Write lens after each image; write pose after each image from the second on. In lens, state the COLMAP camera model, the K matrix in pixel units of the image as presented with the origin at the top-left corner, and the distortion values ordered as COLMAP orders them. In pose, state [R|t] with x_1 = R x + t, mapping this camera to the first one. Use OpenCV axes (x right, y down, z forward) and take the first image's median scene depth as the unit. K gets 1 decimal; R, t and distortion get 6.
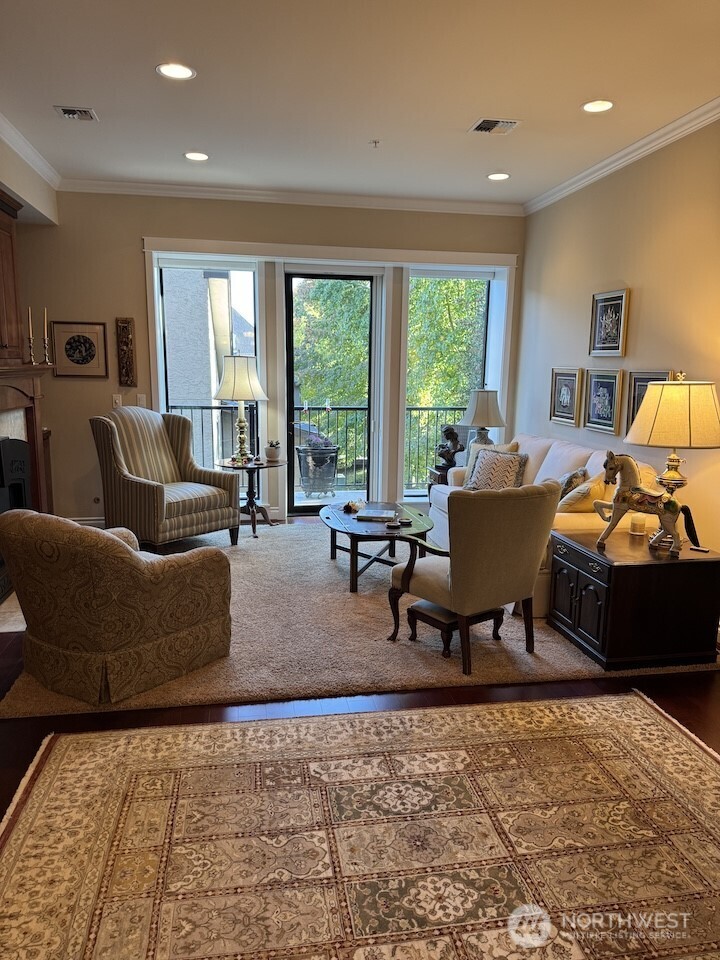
lens RADIAL K [[676.9, 0, 366.2], [0, 676.9, 482.0], [0, 0, 1]] dist [0.069404, -0.059543]
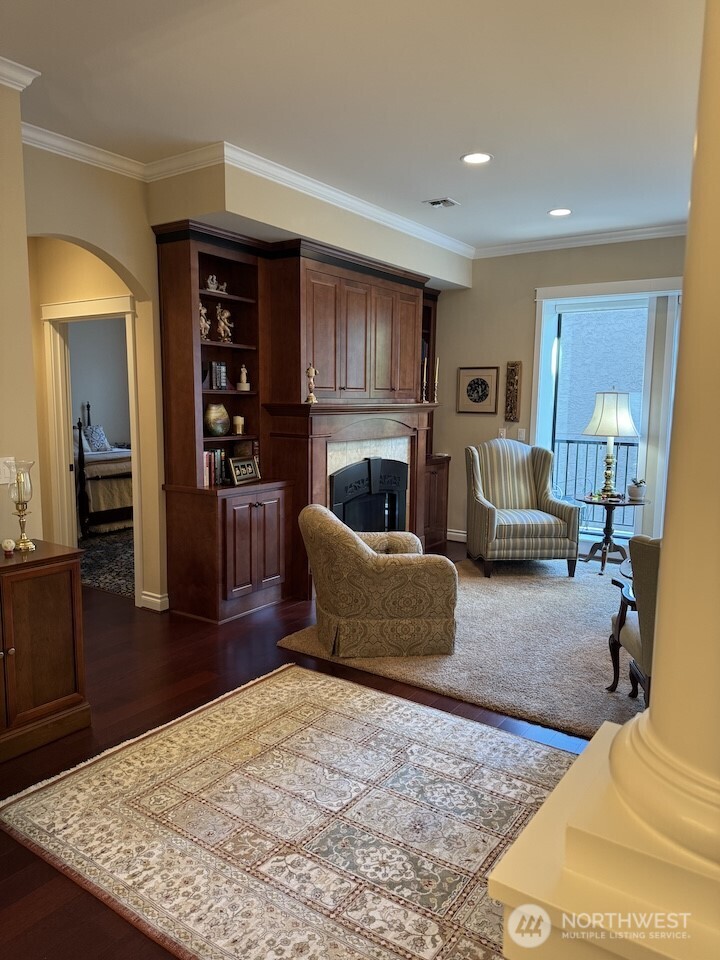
lens RADIAL K [[676.9, 0, 365.2], [0, 676.9, 486.2], [0, 0, 1]] dist [0.069404, -0.059543]
pose [[0.716668, 0.083699, -0.692374, 0.426631], [-0.119011, 0.992888, -0.003159, -0.003035], [0.687185, 0.084664, 0.721532, 0.056645]]
